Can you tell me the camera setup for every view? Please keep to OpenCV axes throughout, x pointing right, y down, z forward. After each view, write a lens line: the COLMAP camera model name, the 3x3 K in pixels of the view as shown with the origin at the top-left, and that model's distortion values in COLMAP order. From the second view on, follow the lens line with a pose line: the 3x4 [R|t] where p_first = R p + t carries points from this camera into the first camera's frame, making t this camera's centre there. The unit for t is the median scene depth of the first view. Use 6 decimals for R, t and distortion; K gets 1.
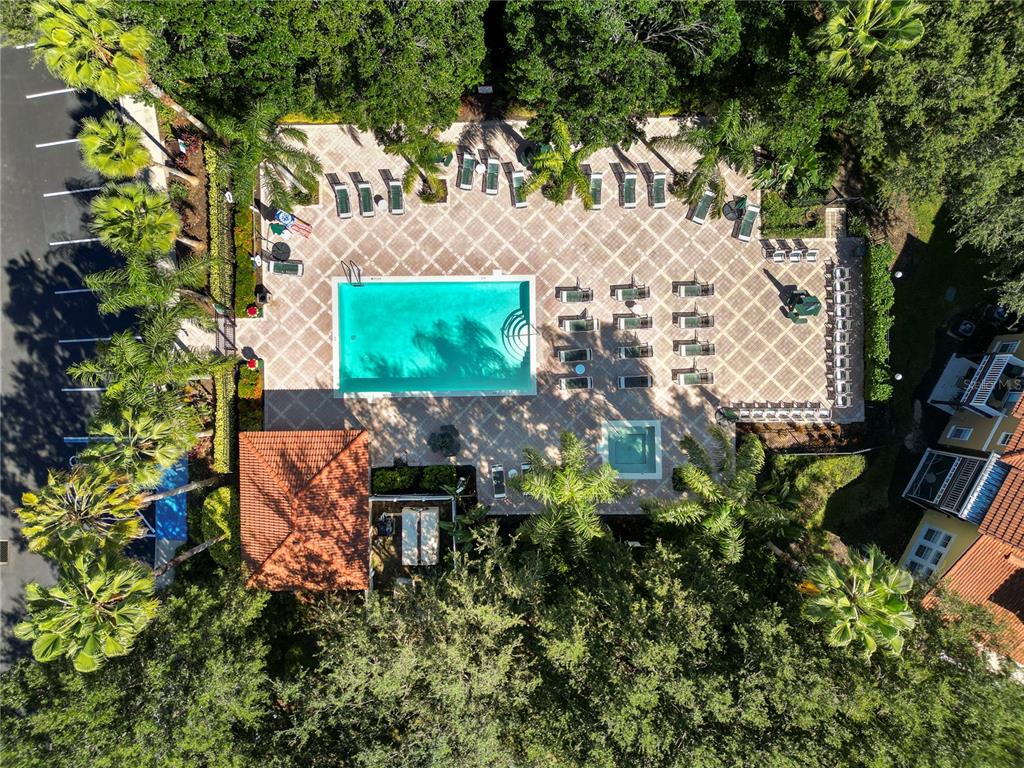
lens RADIAL K [[709.8, 0, 512.0], [0, 709.8, 384.0], [0, 0, 1]] dist [0.113155, -0.172433]
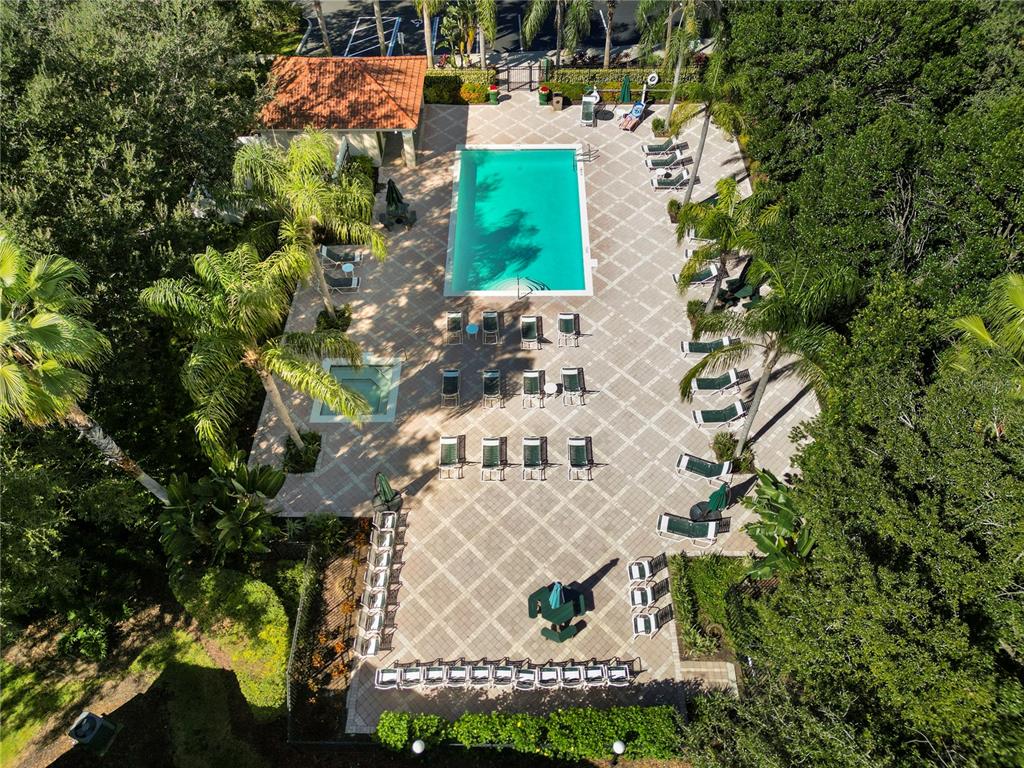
lens RADIAL K [[709.8, 0, 512.0], [0, 709.8, 384.0], [0, 0, 1]] dist [0.113155, -0.172433]
pose [[-0.020972, 0.805613, -0.592071, 0.591922], [-0.999772, -0.019293, 0.009162, -0.071194], [-0.004042, 0.592128, 0.805834, 0.413217]]
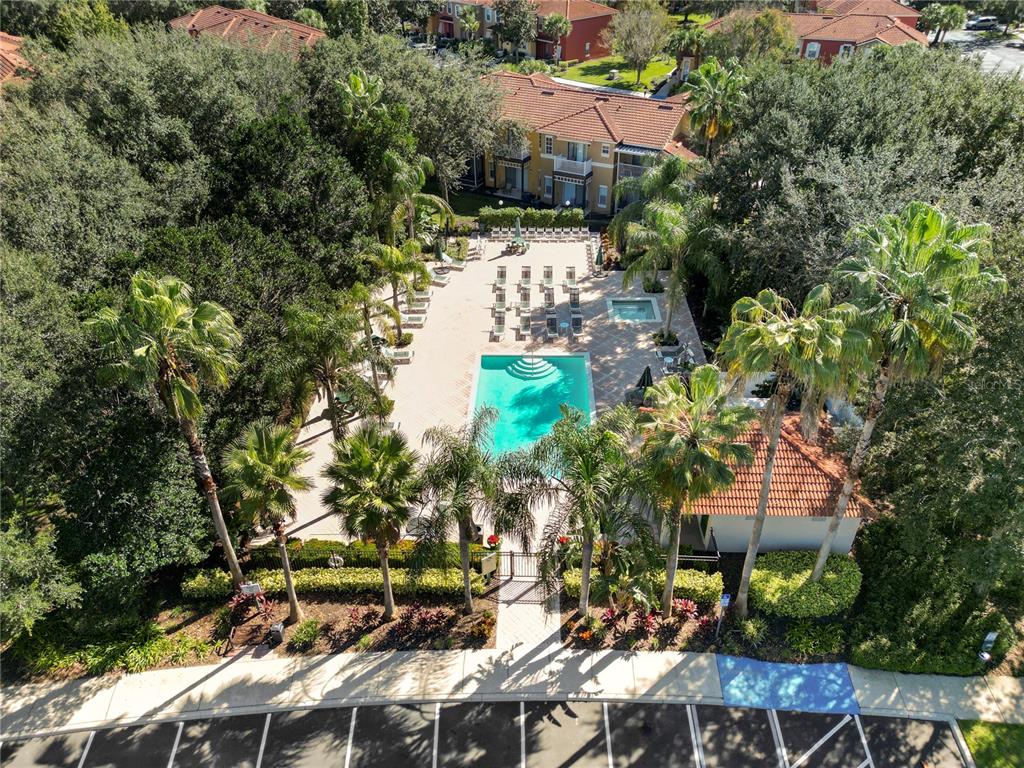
lens RADIAL K [[709.8, 0, 512.0], [0, 709.8, 384.0], [0, 0, 1]] dist [0.113155, -0.172433]
pose [[0.044621, -0.553911, 0.831380, -0.886960], [0.998867, 0.010971, -0.046301, -0.050346], [0.016525, 0.832504, 0.553773, 0.450637]]
